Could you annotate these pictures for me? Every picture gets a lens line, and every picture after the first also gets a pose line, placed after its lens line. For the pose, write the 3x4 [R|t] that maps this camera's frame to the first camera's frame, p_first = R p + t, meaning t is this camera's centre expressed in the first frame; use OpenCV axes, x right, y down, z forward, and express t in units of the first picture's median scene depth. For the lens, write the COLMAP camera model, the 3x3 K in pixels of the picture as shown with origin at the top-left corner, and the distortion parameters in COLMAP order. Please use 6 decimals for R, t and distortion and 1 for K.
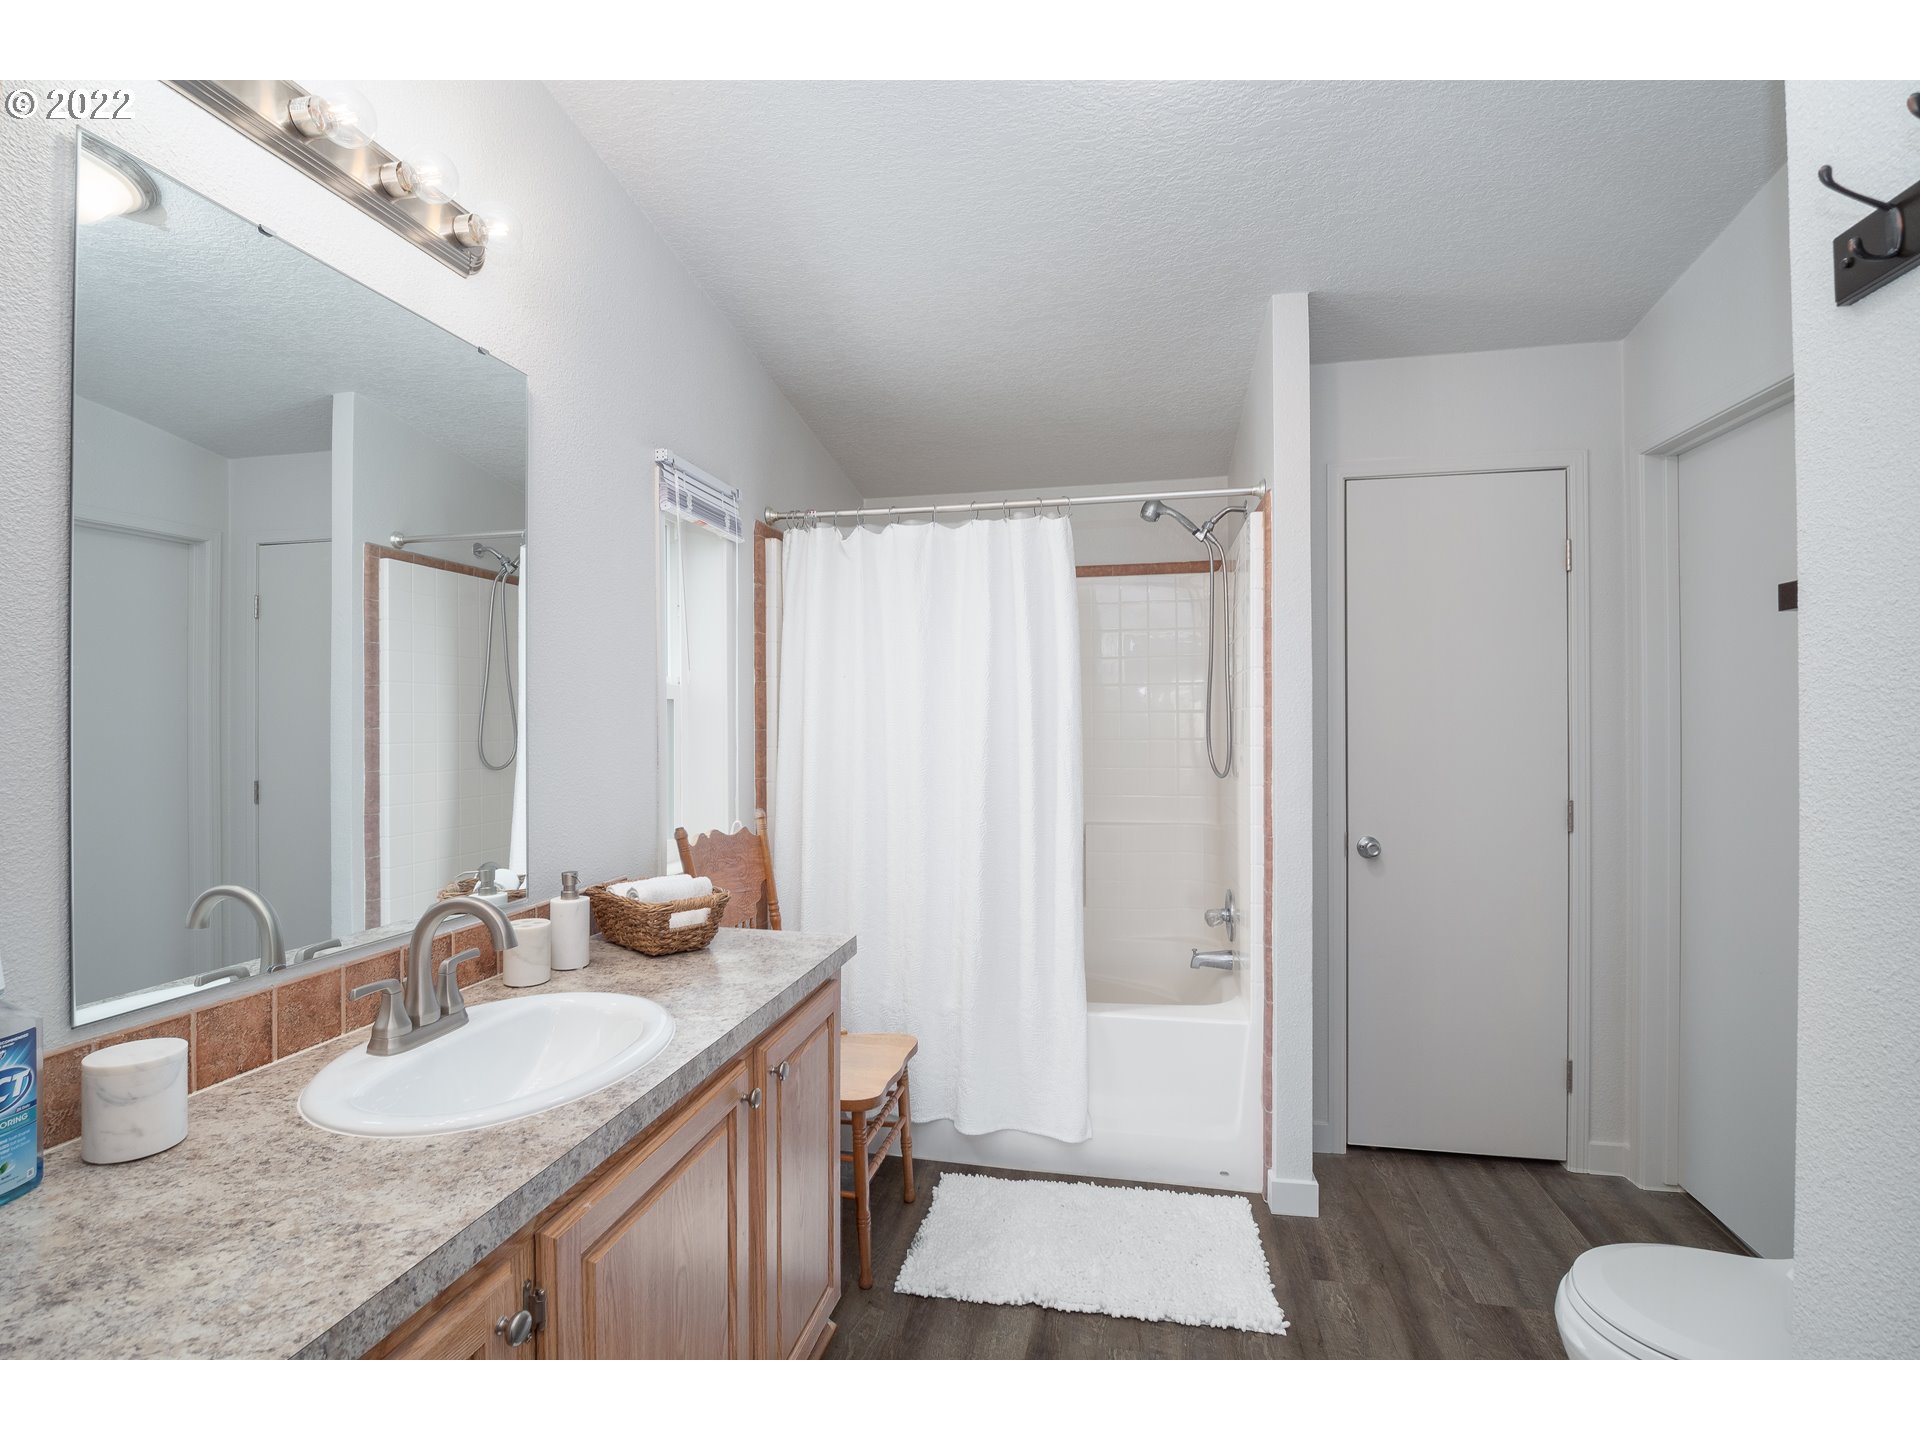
lens RADIAL K [[1108.7, 0, 907.0], [0, 1108.7, 716.2], [0, 0, 1]] dist [-0.013818, 0.001261]
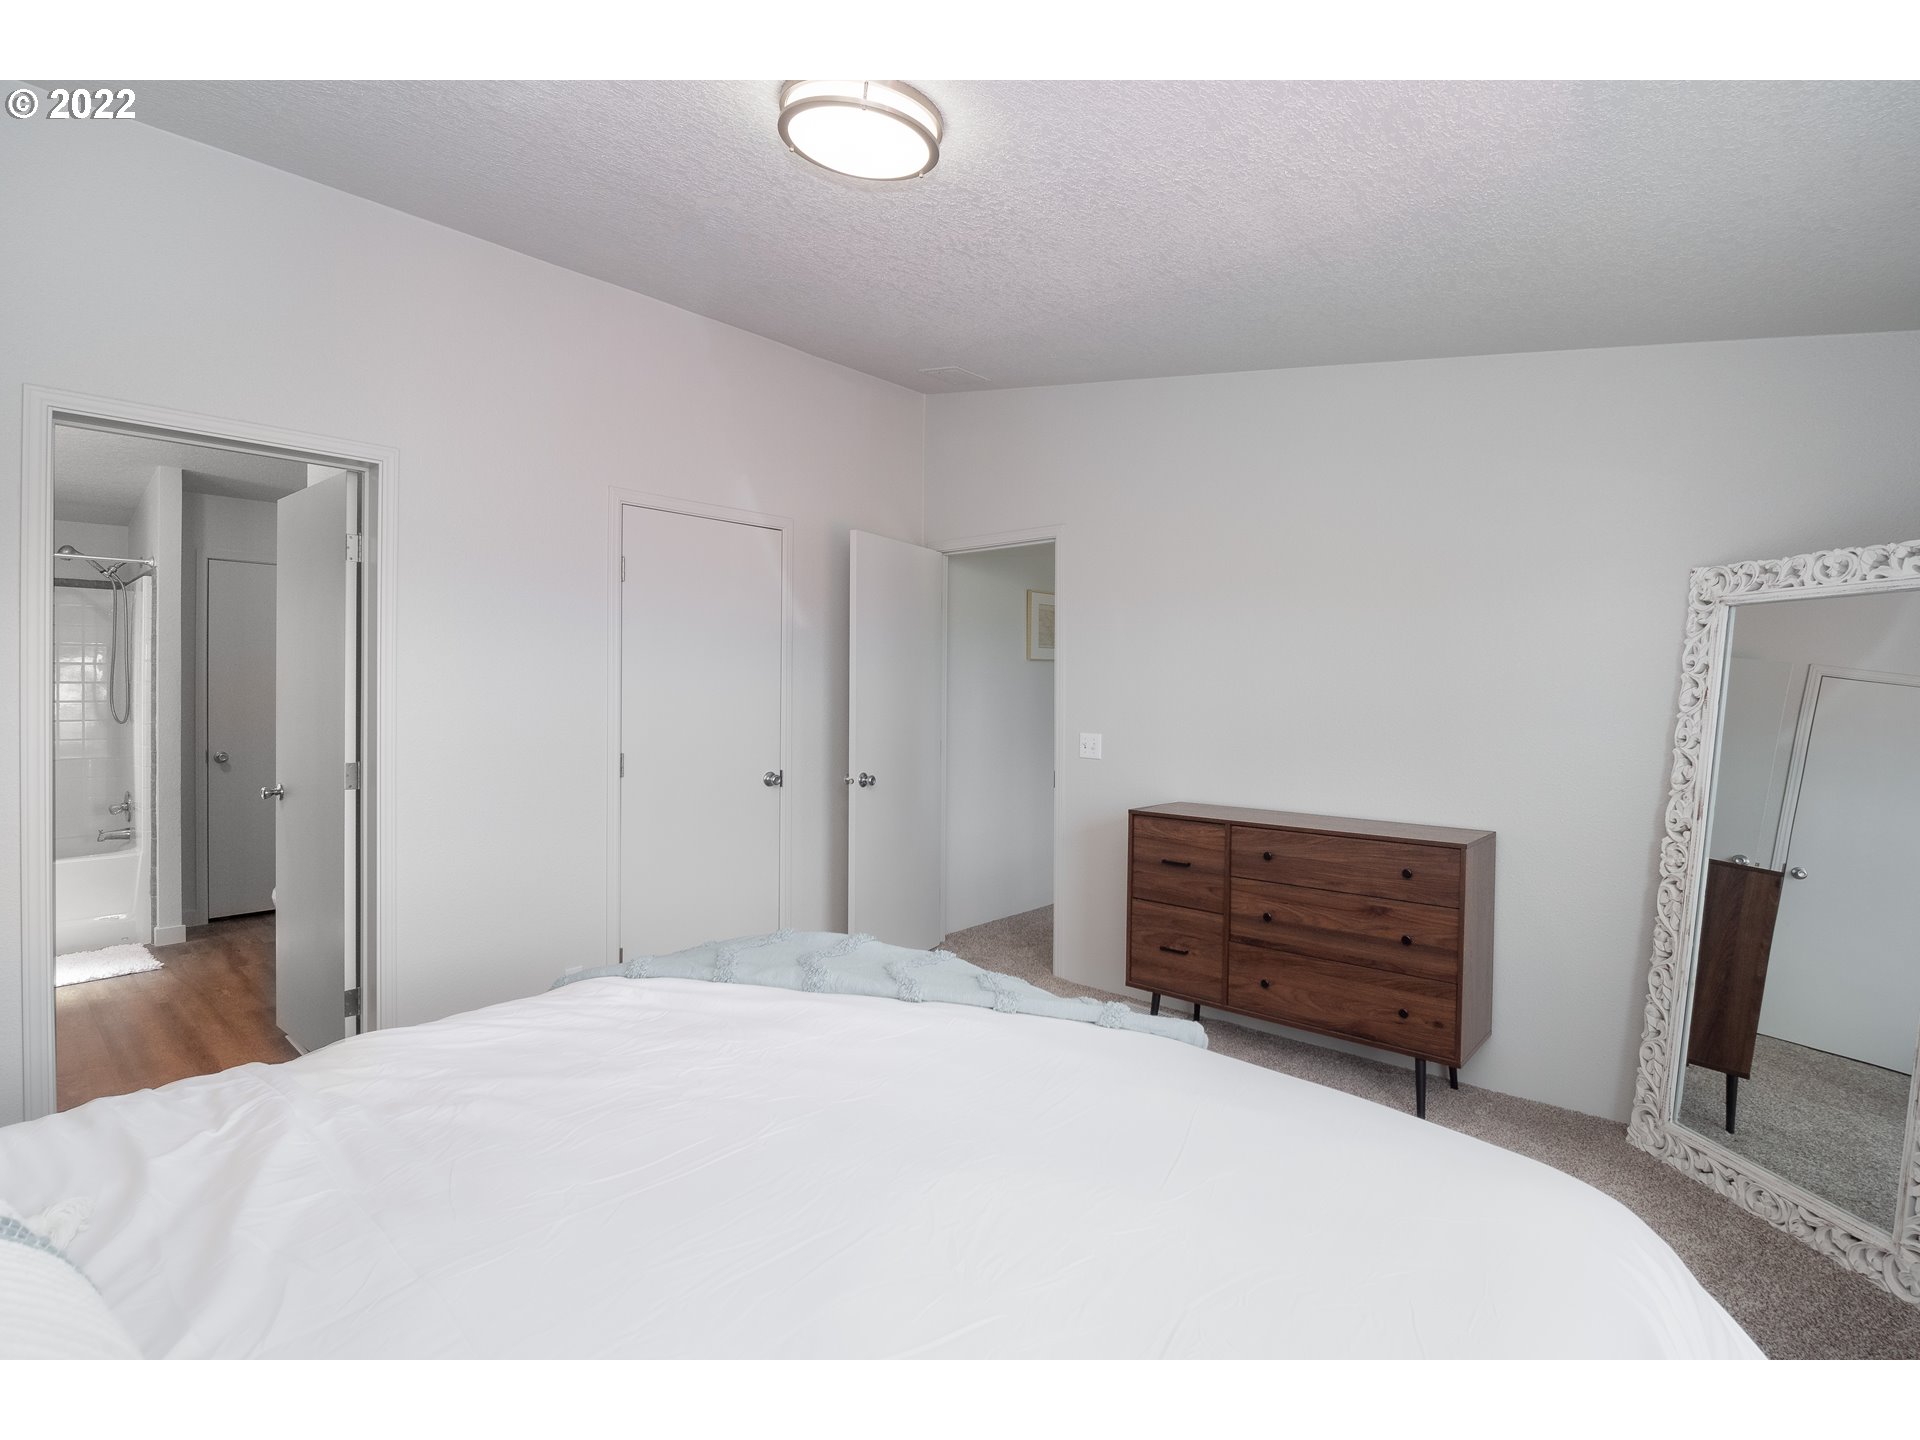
lens RADIAL K [[935.1, 0, 960.0], [0, 935.1, 720.0], [0, 0, 1]] dist [-0.014009, 0.001396]
pose [[0.526658, -0.006559, 0.850052, -0.260602], [-0.019313, 0.999620, 0.019679, -0.000861], [-0.849858, -0.026781, 0.526331, -0.893531]]
